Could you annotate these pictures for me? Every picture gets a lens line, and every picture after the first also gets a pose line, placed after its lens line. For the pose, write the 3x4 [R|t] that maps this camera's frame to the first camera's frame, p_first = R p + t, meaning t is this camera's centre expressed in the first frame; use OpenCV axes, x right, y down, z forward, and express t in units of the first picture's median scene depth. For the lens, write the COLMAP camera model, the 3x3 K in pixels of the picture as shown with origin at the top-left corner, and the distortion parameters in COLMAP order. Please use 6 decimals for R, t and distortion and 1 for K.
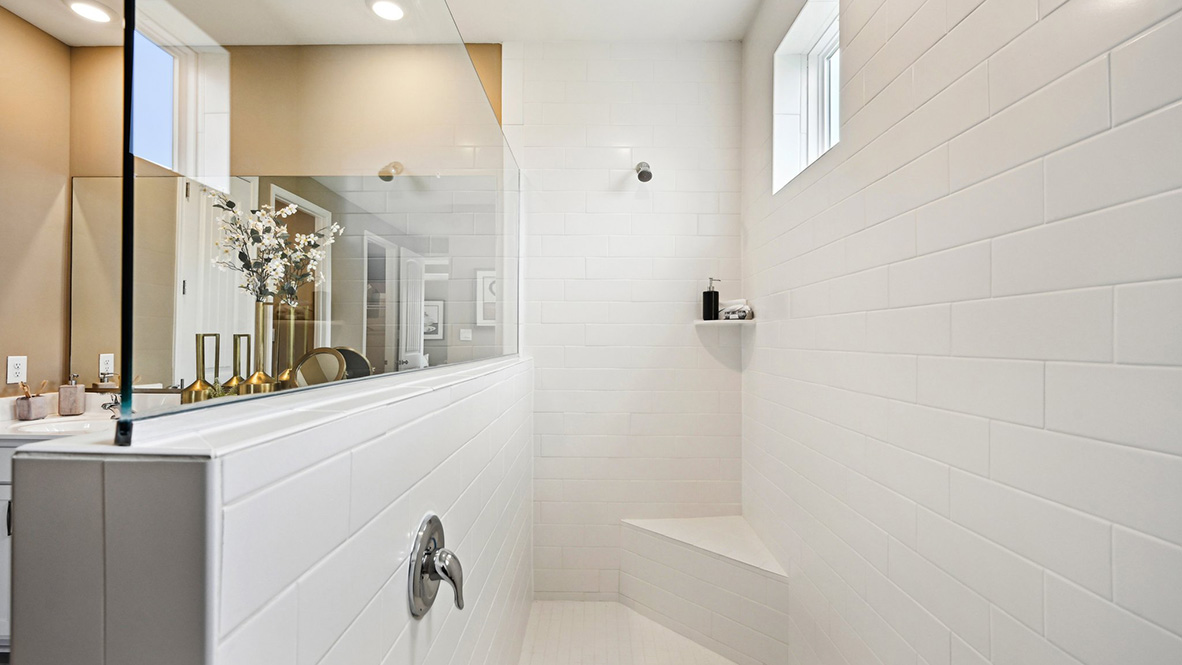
lens RADIAL K [[521.9, 0, 589.0], [0, 521.9, 330.1], [0, 0, 1]] dist [-0.002594, -0.000145]
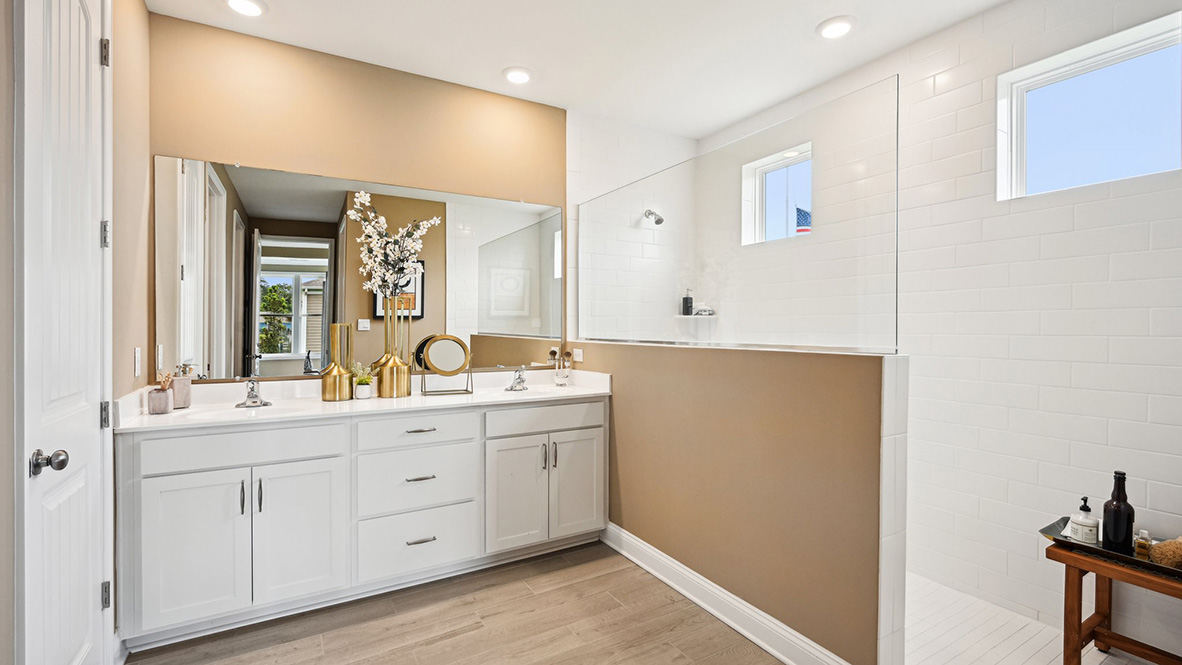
lens RADIAL K [[521.9, 0, 593.4], [0, 521.9, 330.9], [0, 0, 1]] dist [-0.002594, -0.000145]
pose [[0.856213, -0.007102, 0.516575, -0.843036], [-0.007578, 0.999625, 0.026304, -0.011481], [-0.516568, -0.026436, 0.855838, -0.222602]]
